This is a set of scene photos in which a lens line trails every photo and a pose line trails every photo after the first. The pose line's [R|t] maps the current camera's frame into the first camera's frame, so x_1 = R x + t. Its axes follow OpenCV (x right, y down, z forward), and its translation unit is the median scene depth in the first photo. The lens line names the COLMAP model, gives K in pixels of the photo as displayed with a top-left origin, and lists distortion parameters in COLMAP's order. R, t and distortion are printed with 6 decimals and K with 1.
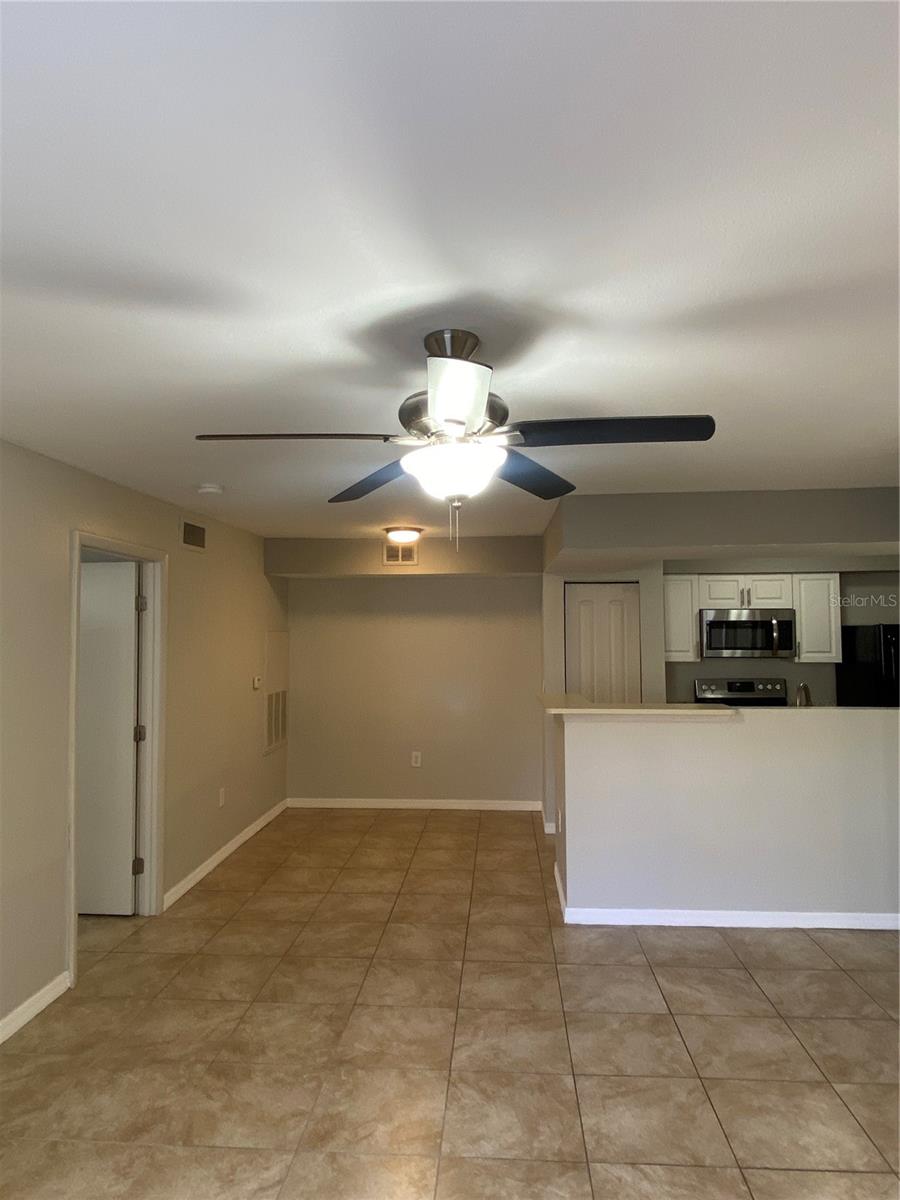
lens RADIAL K [[704.7, 0, 450.0], [0, 704.7, 600.0], [0, 0, 1]] dist [-0.001853, -0.001521]
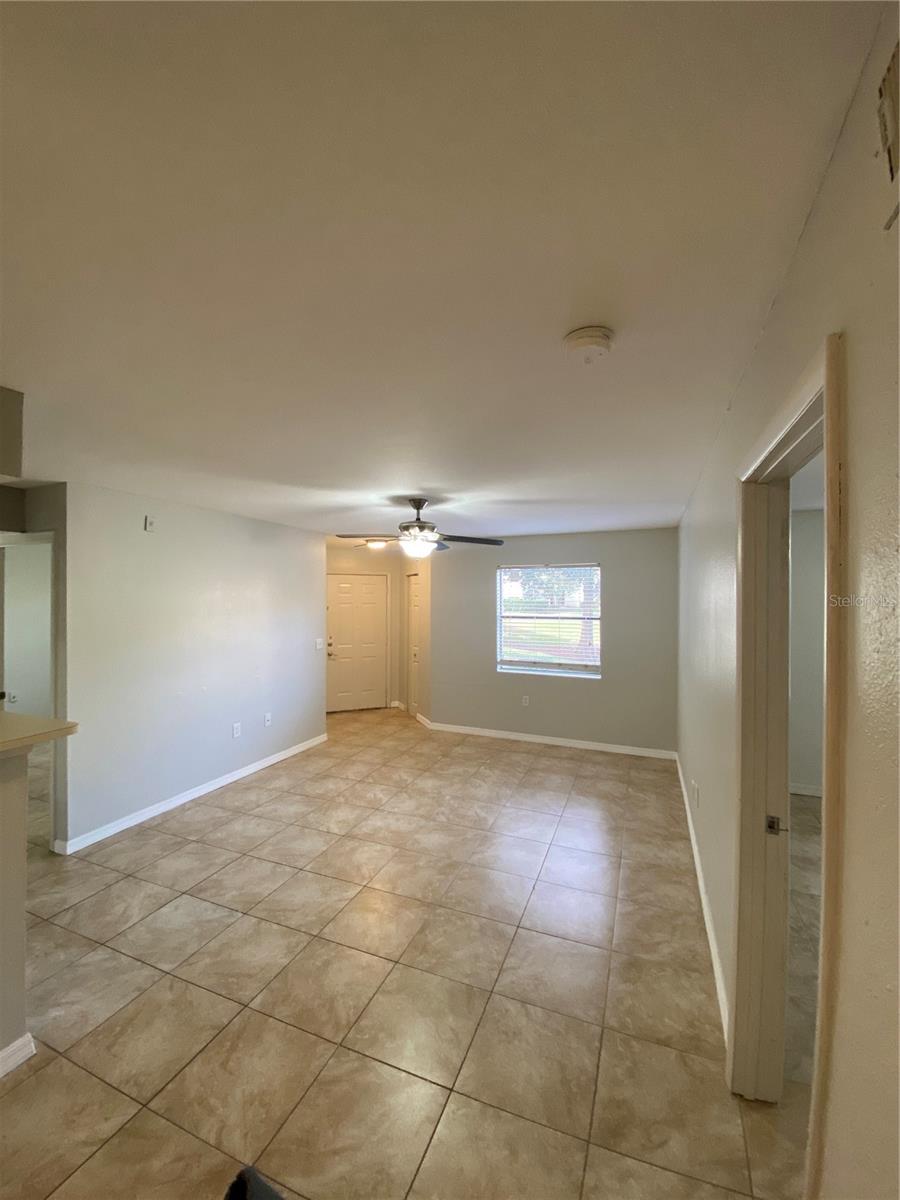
lens RADIAL K [[490.6, 0, 450.0], [0, 490.6, 600.0], [0, 0, 1]] dist [-0.000569, -0.012584]
pose [[-0.948704, 0.003988, 0.316142, -0.469195], [-0.008615, 0.999223, -0.038458, 0.067853], [-0.316049, -0.039209, -0.947932, 1.786742]]
